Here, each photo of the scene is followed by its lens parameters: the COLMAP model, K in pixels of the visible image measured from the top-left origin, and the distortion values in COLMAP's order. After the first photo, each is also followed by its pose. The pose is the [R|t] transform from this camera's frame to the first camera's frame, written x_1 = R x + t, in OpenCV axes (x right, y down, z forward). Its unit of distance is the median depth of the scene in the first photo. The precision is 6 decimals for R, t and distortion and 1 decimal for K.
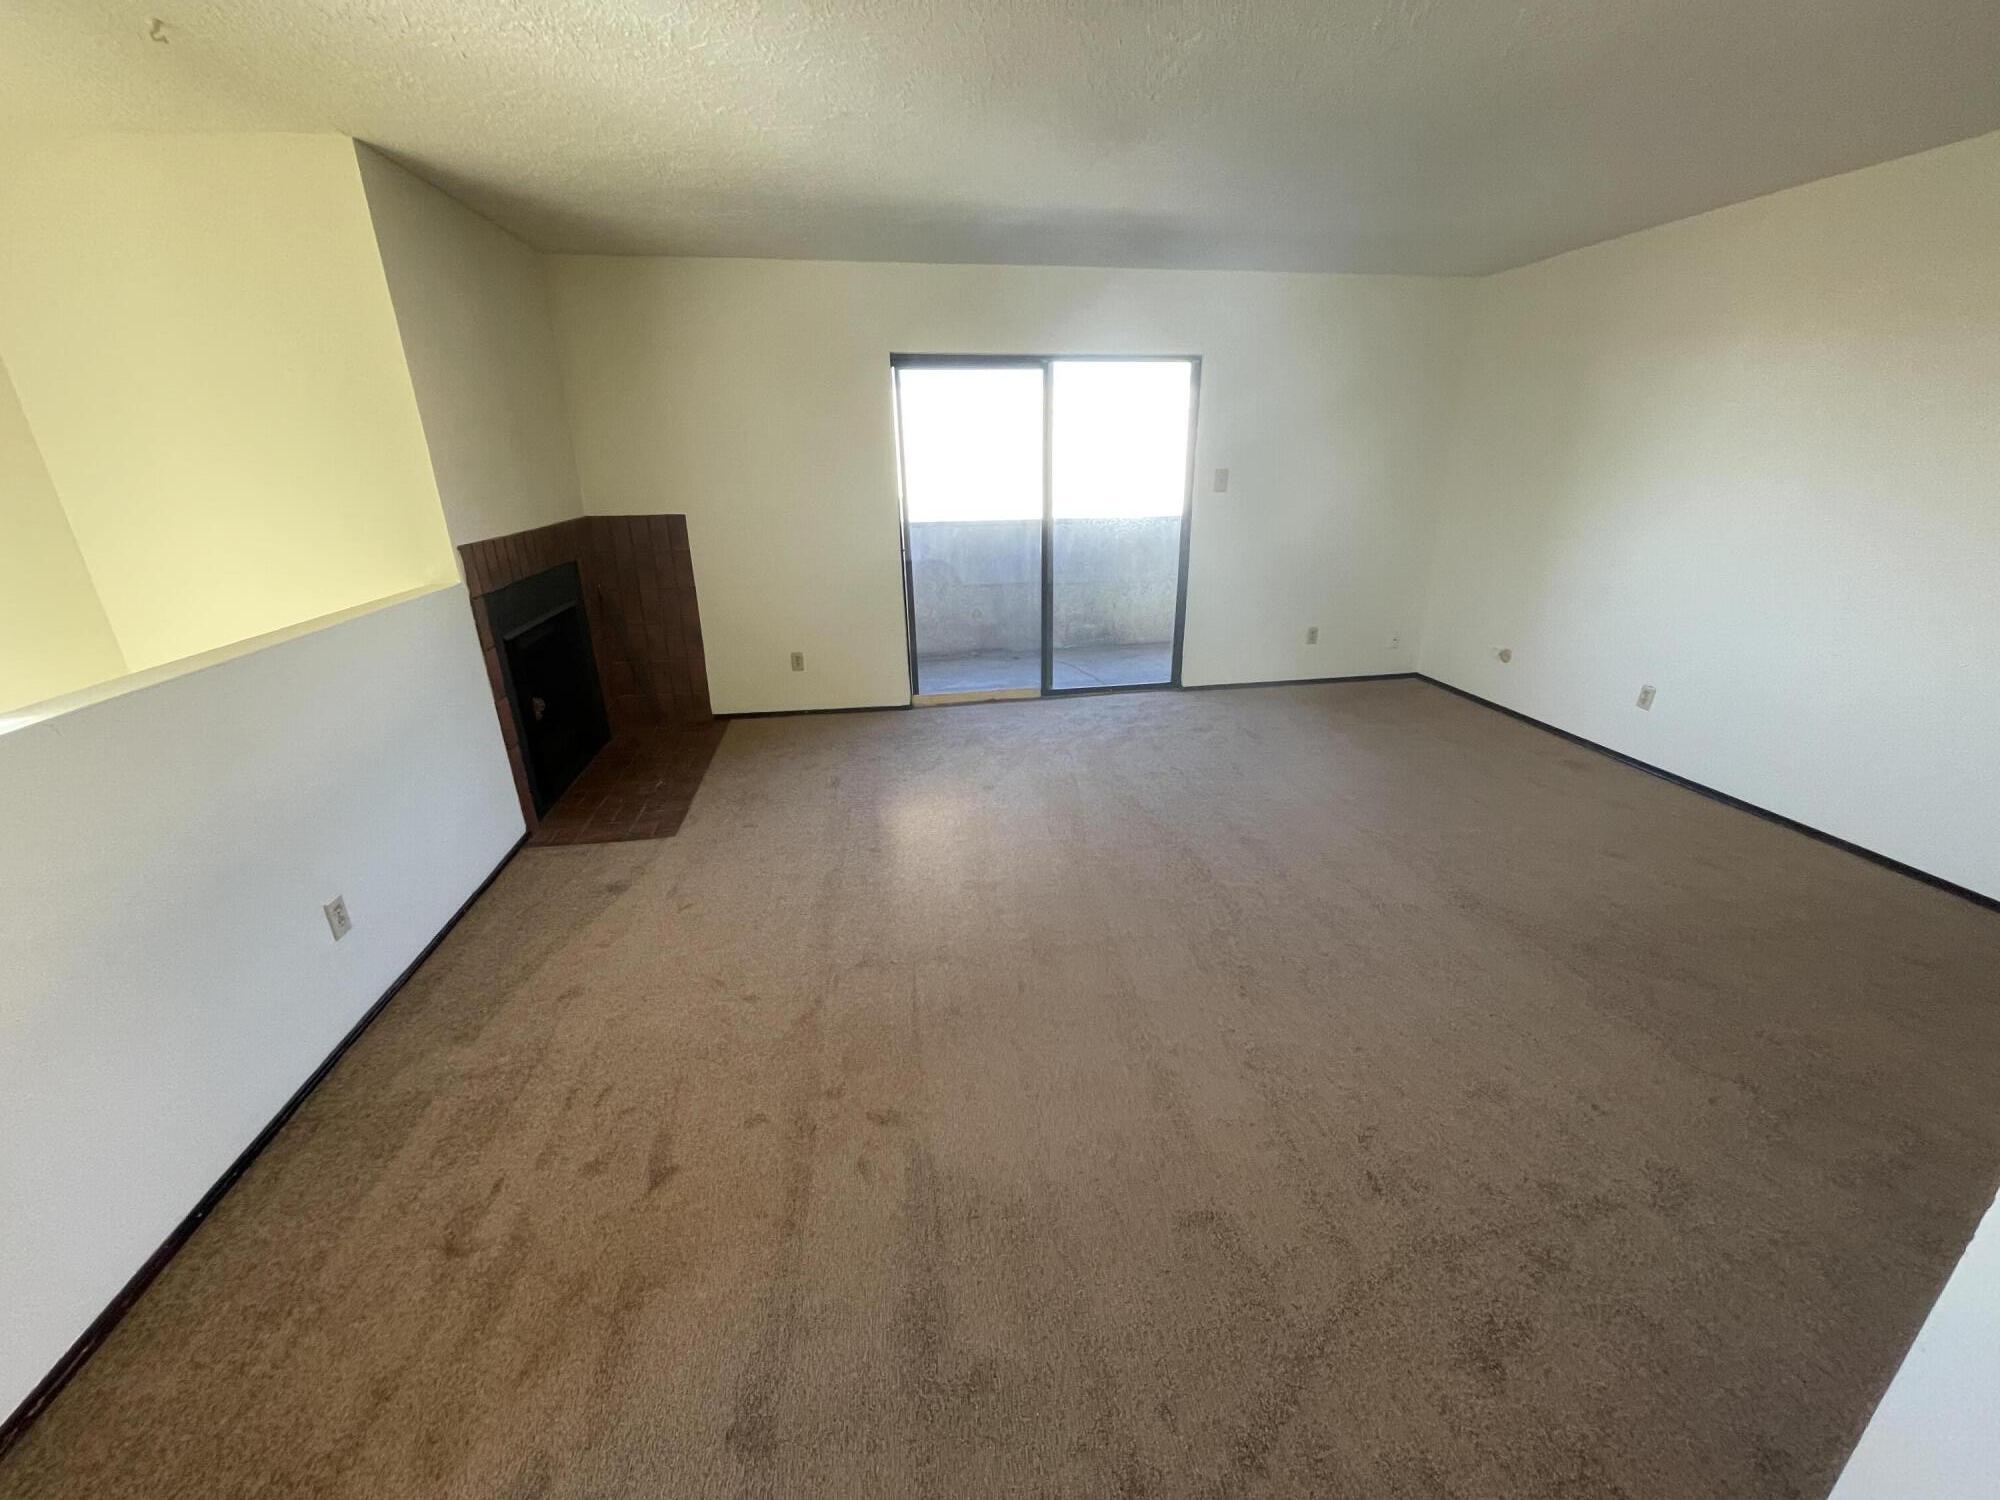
lens RADIAL K [[810.1, 0, 1012.0], [0, 810.1, 750.7], [0, 0, 1]] dist [-0.001554, 0.000173]
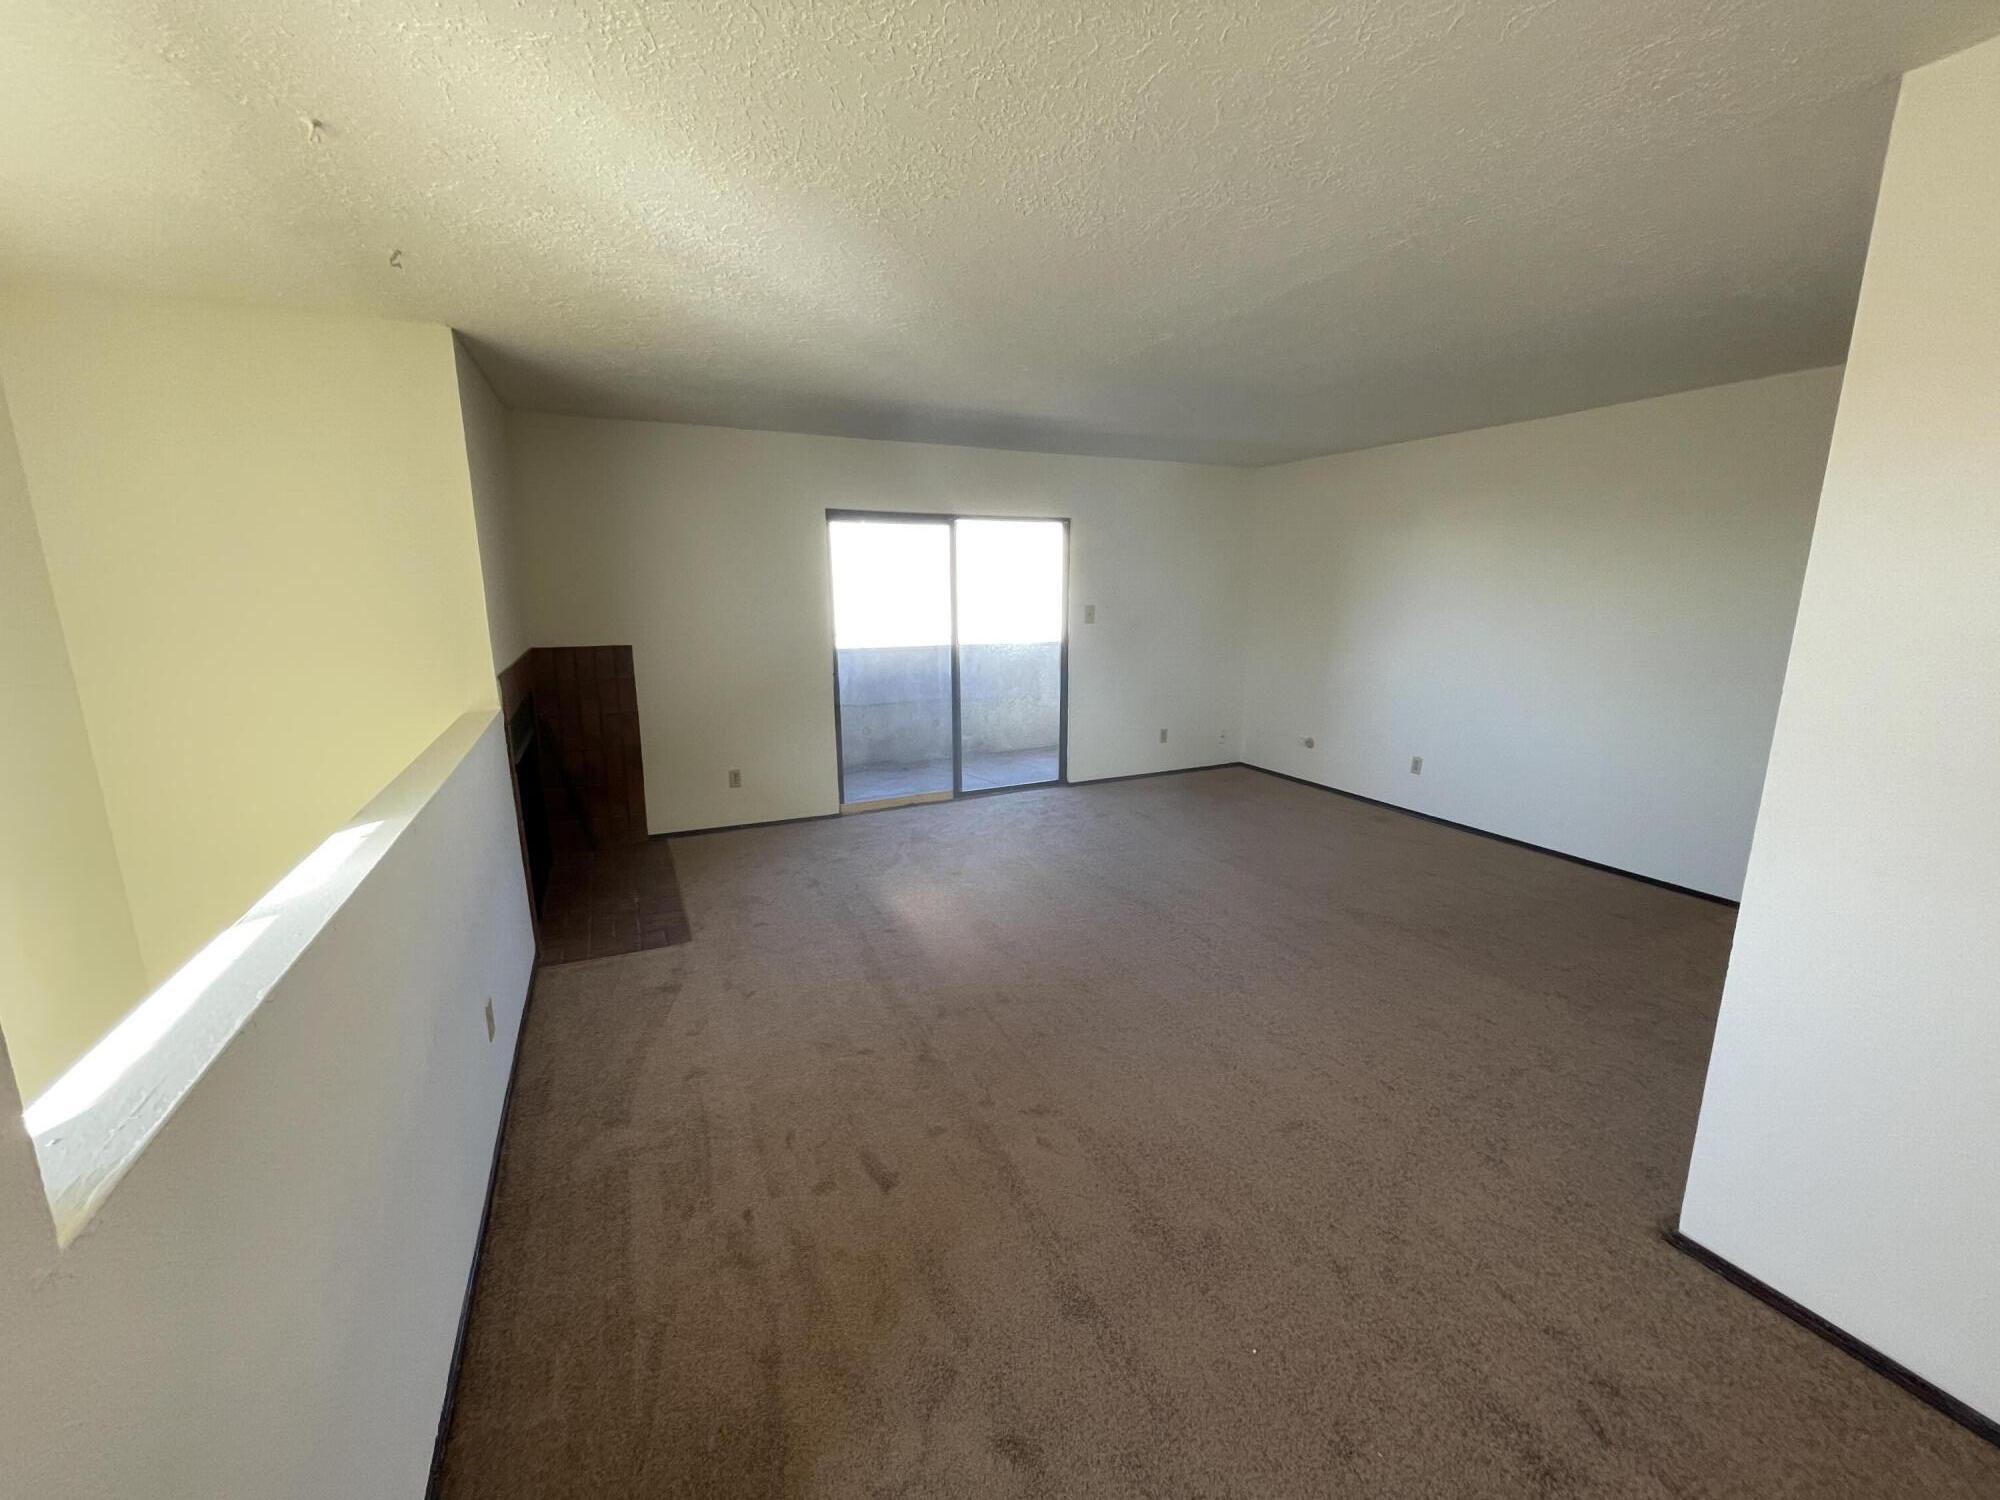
lens RADIAL K [[810.1, 0, 1009.4], [0, 810.1, 755.7], [0, 0, 1]] dist [-0.001554, 0.000173]
pose [[0.959351, -0.048314, 0.278051, -0.231471], [0.087210, 0.987768, -0.129262, 0.030756], [-0.268405, 0.148256, 0.951829, -0.117129]]
